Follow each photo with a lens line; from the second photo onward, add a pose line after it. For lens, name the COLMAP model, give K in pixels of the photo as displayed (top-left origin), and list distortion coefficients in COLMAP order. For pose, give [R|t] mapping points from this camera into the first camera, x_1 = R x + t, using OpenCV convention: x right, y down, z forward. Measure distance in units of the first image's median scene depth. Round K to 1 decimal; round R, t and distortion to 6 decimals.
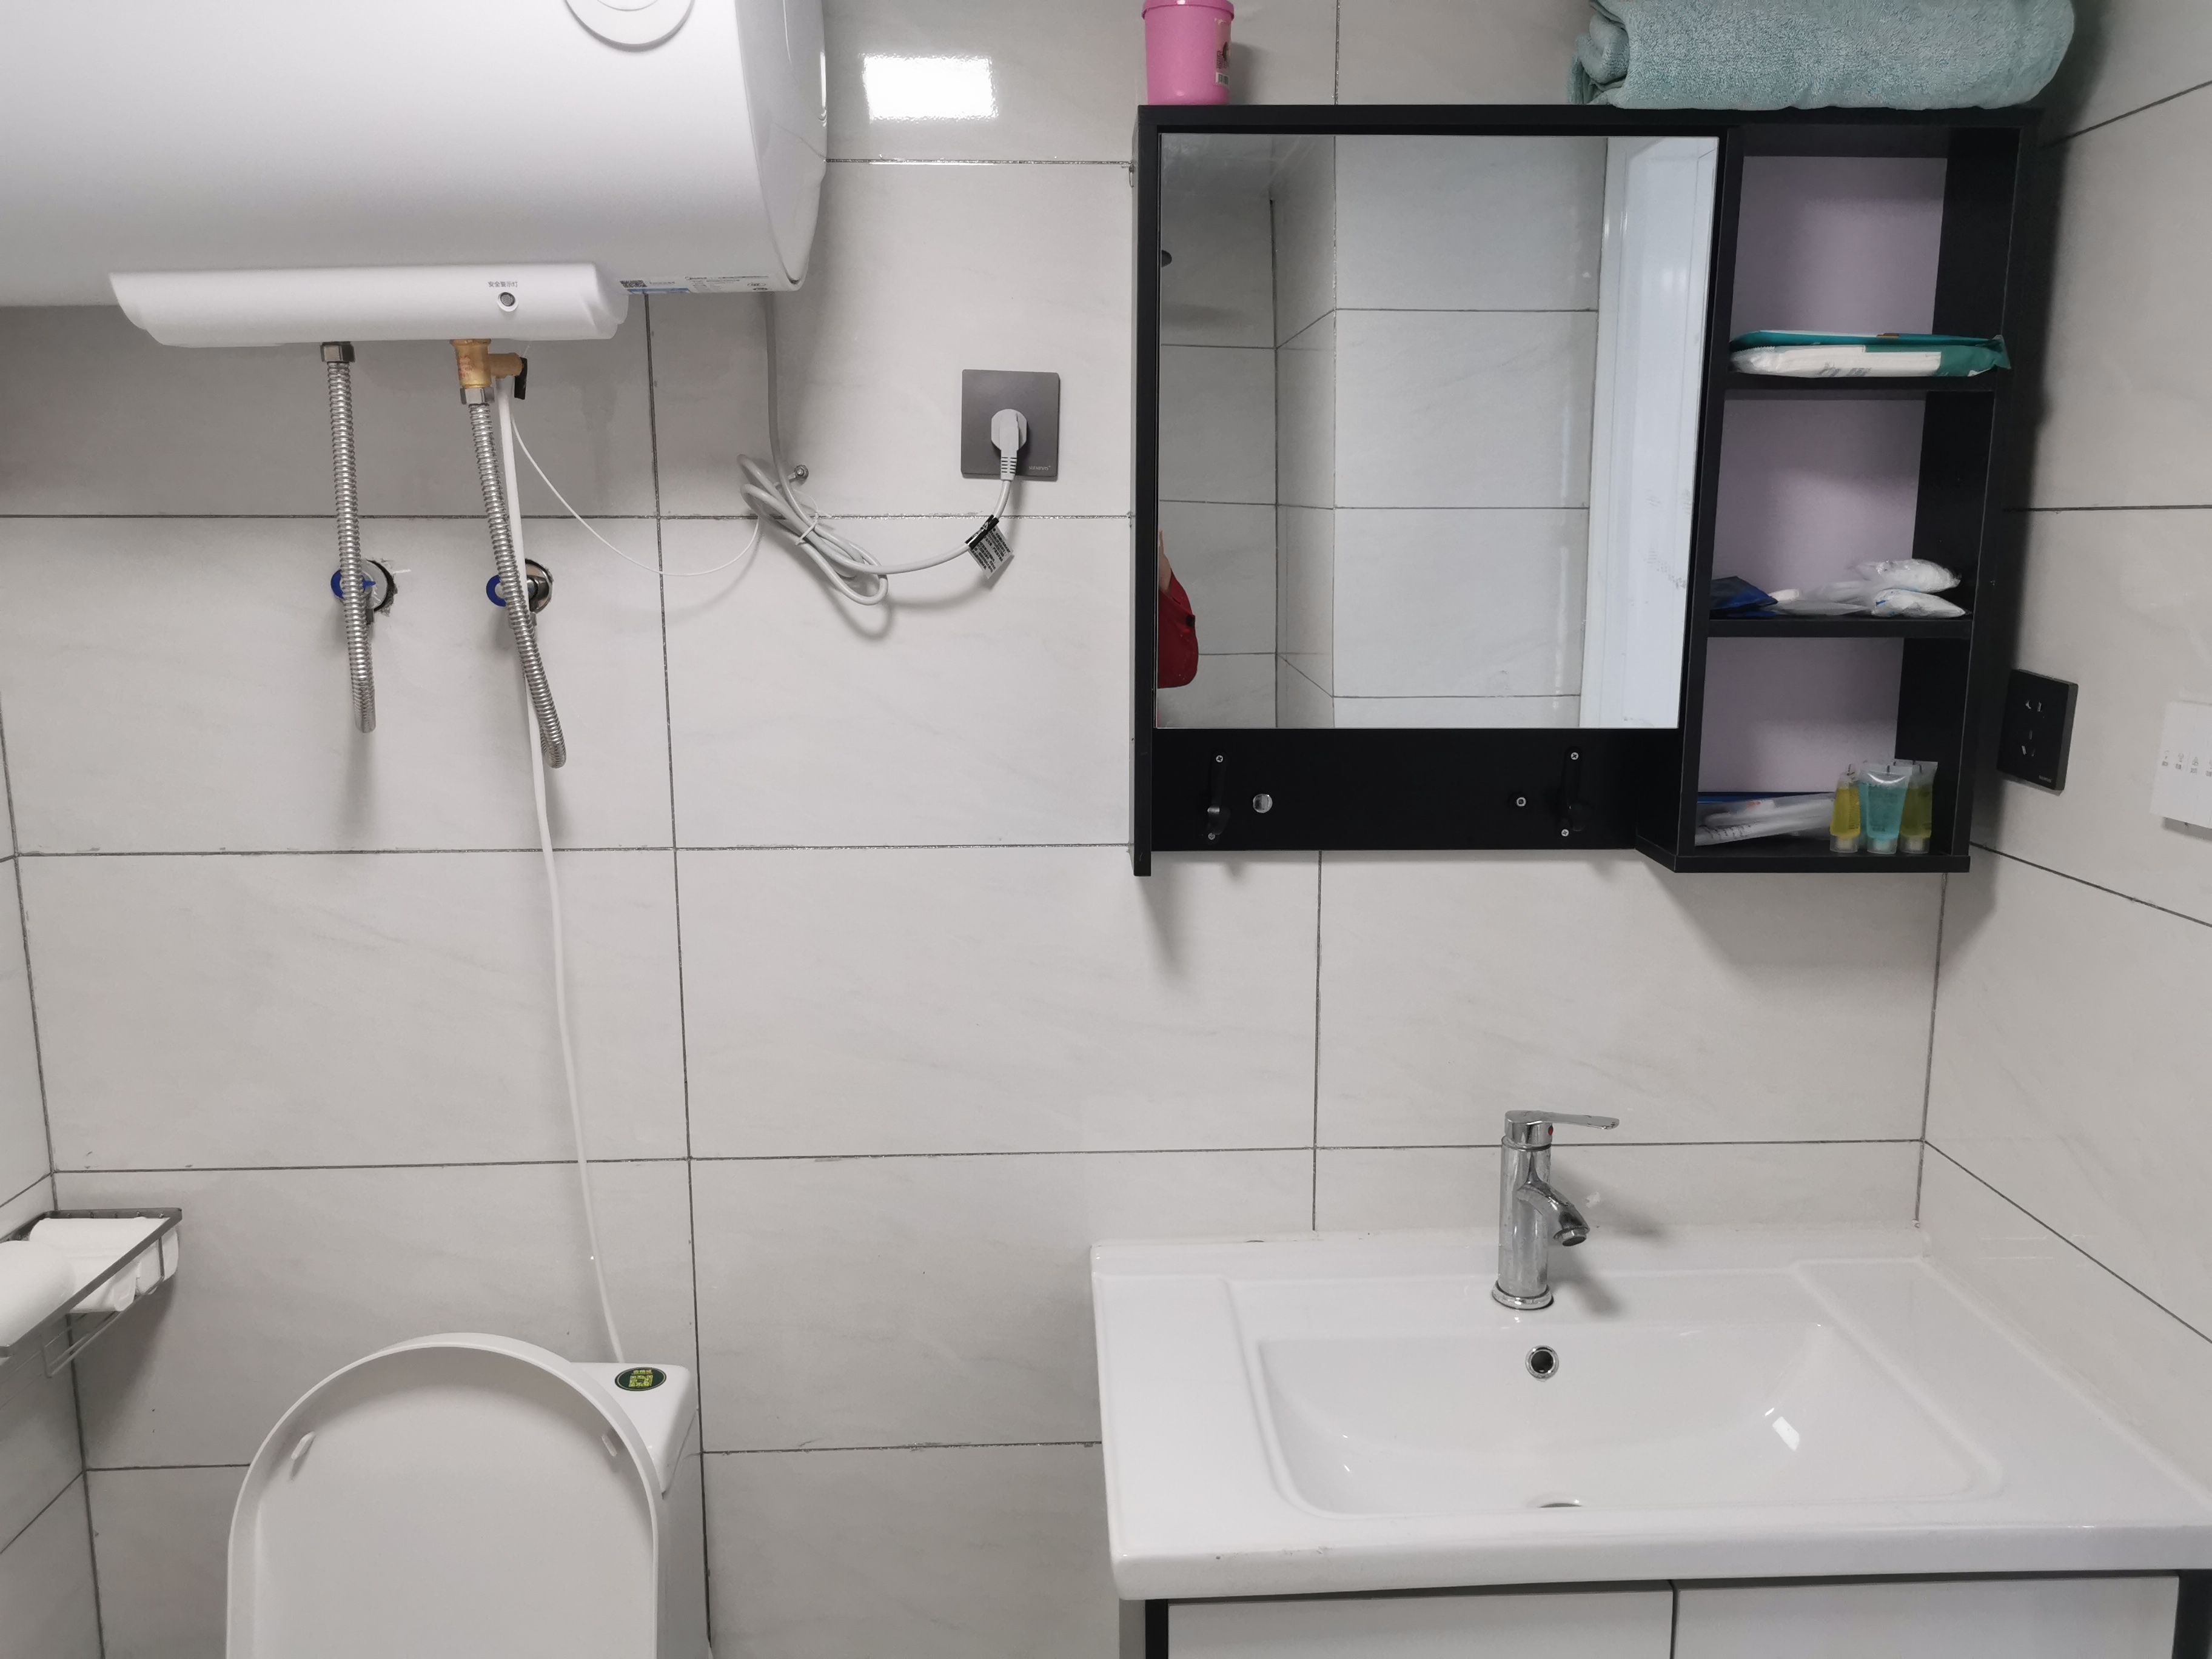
lens RADIAL K [[1731.8, 0, 1128.5], [0, 1731.8, 834.6], [0, 0, 1]] dist [0.016763, 0.005937]
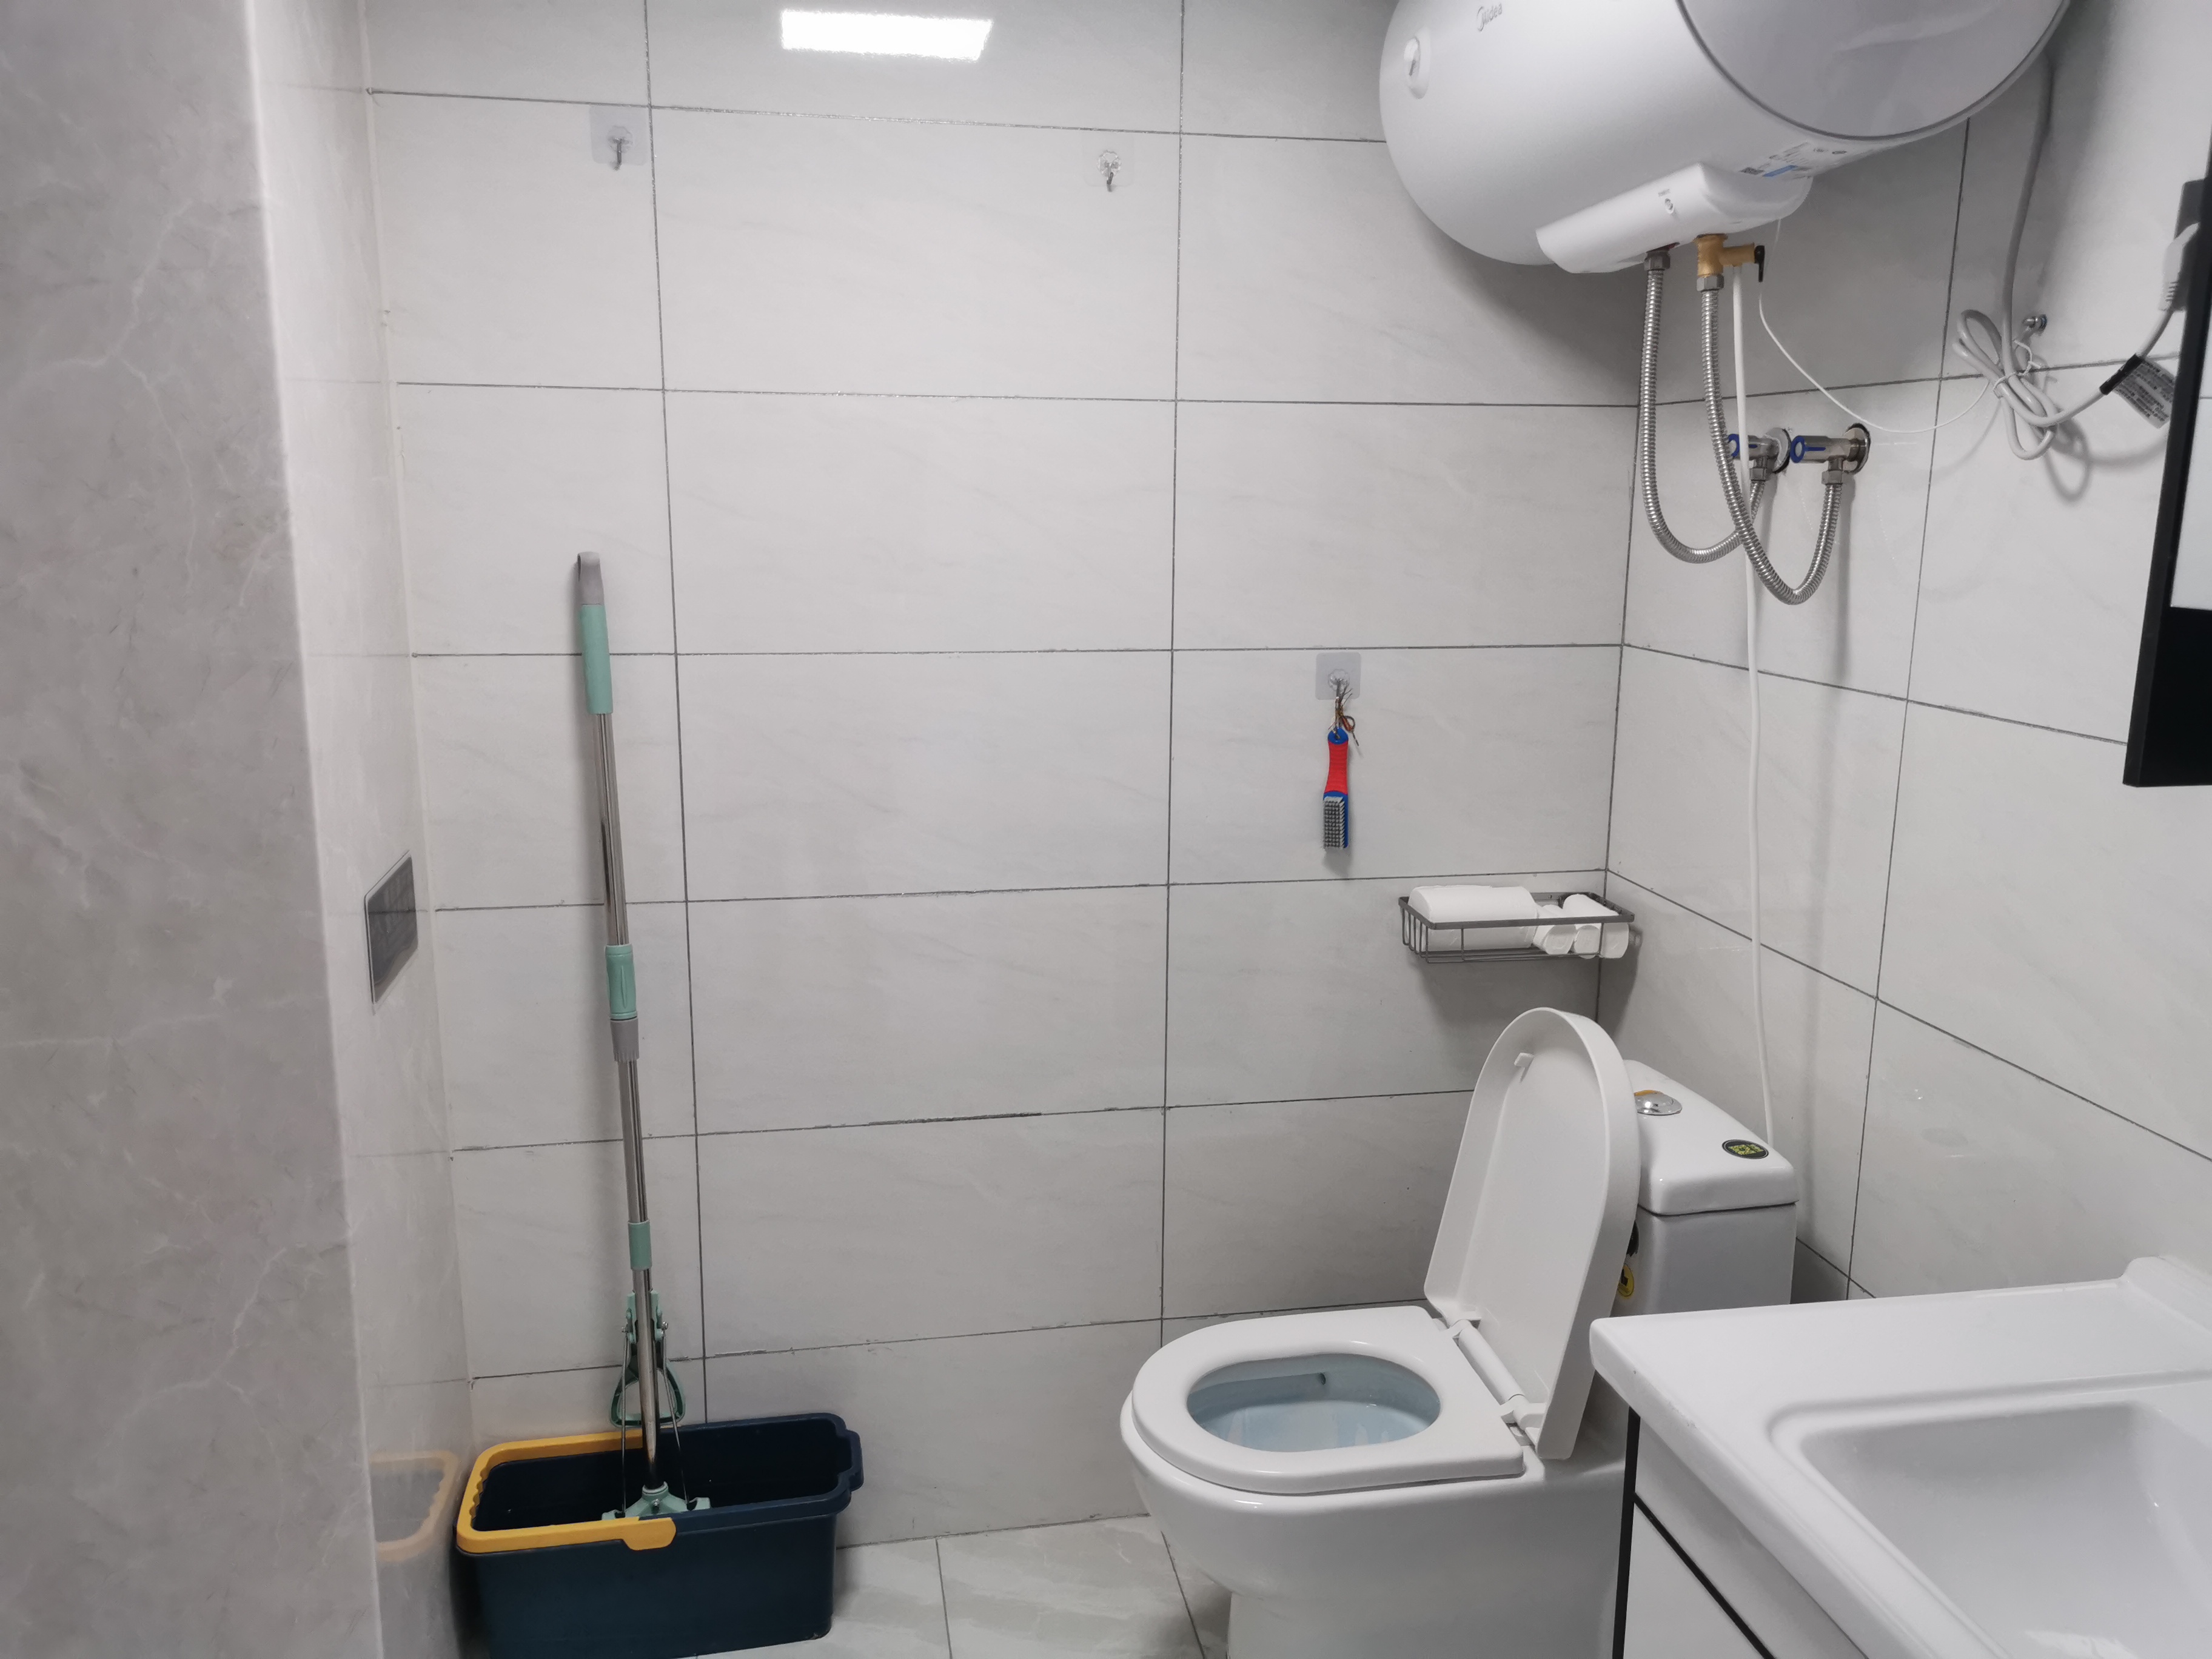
lens RADIAL K [[1731.8, 0, 1128.5], [0, 1731.8, 834.6], [0, 0, 1]] dist [0.016763, 0.005937]
pose [[0.127370, 0.198458, -0.971798, 0.736030], [-0.175786, 0.968784, 0.174803, -0.014549], [0.976154, 0.148564, 0.158280, 0.397855]]
